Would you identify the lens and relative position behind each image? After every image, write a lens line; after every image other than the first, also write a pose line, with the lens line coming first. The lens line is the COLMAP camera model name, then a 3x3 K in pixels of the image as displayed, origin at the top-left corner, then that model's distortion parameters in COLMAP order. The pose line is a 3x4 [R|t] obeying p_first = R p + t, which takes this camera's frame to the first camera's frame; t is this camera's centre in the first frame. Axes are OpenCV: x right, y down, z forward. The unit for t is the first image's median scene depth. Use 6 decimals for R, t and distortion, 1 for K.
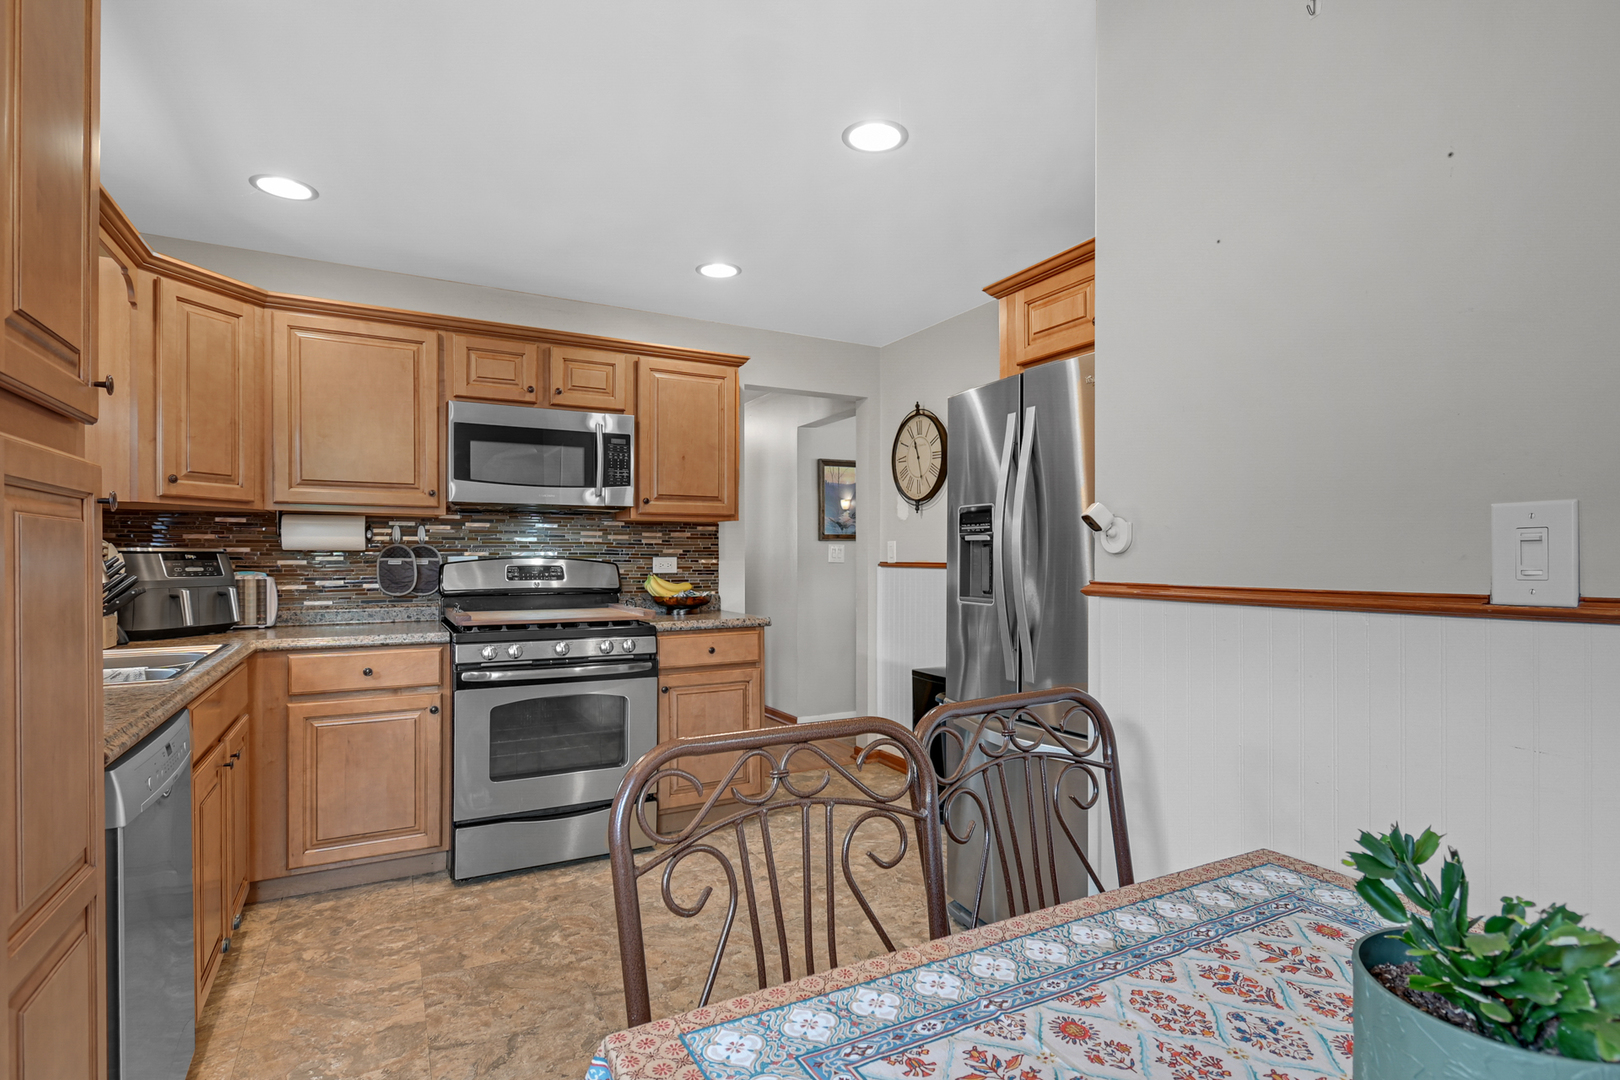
lens RADIAL K [[738.3, 0, 809.0], [0, 738.3, 541.7], [0, 0, 1]] dist [0.002671, 0.000216]
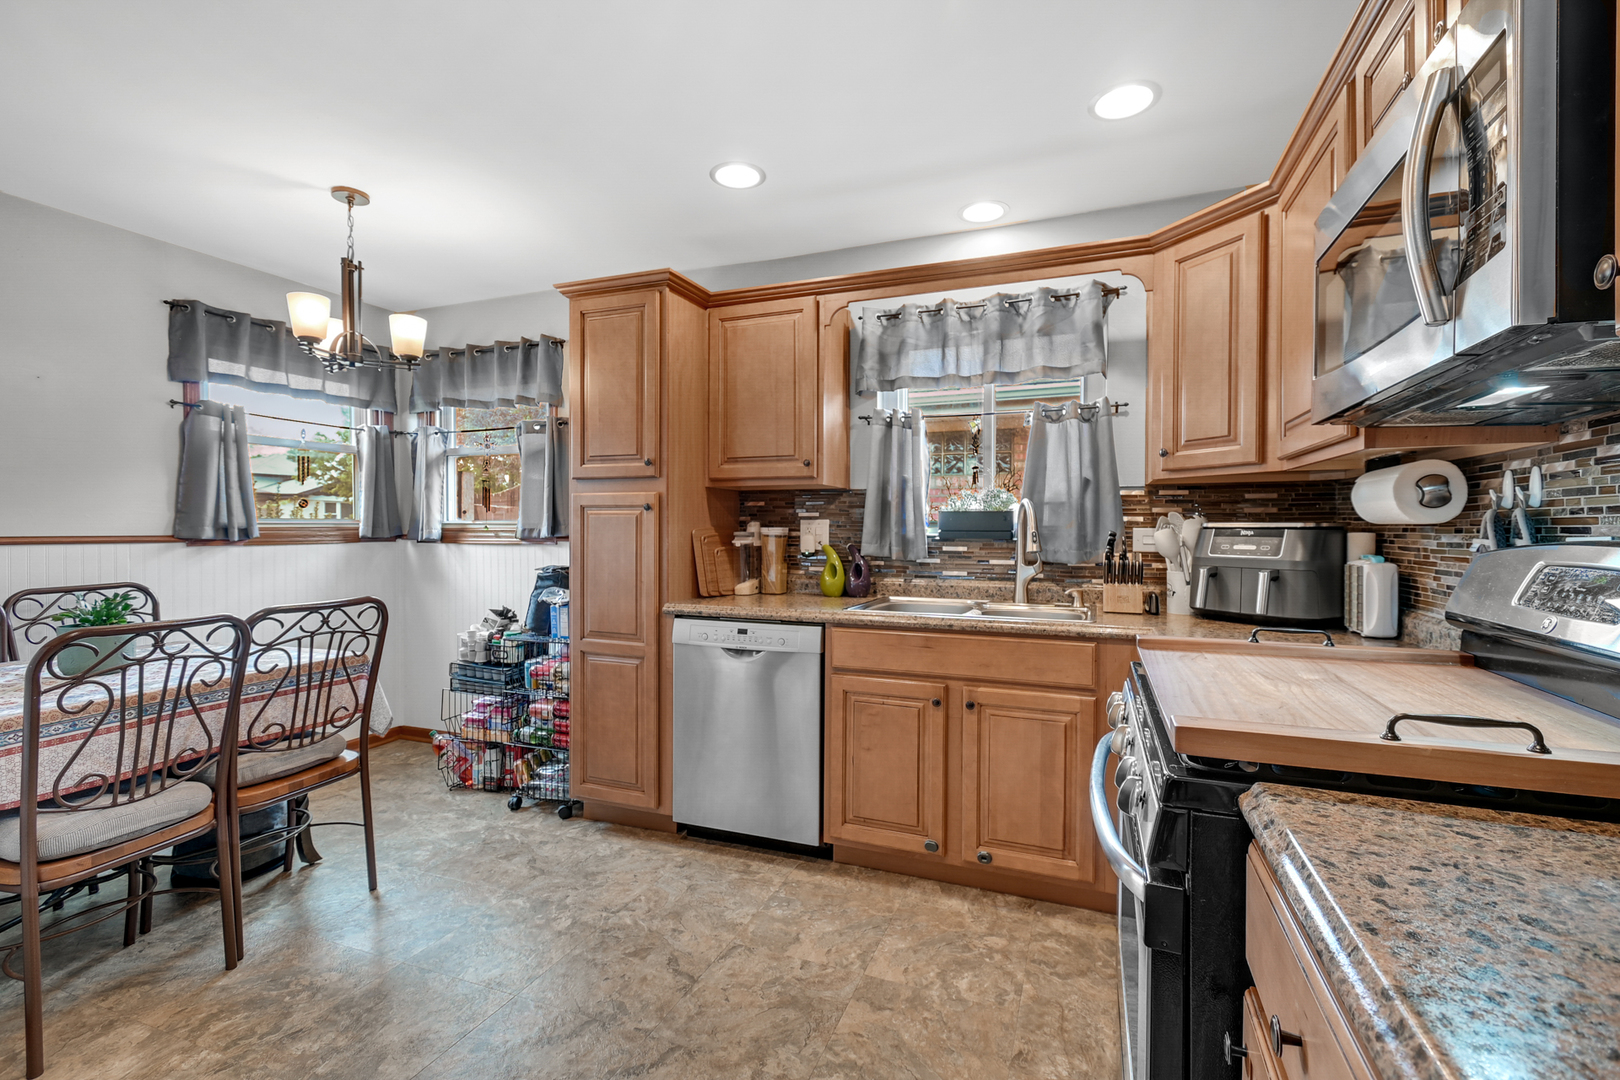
lens RADIAL K [[705.0, 0, 812.0], [0, 705.0, 536.6], [0, 0, 1]] dist [0.000355, 0.000020]
pose [[-0.748332, 0.005876, -0.663298, 0.117947], [0.001424, 0.999973, 0.007252, 0.022344], [0.663322, 0.004483, -0.748320, 1.572432]]
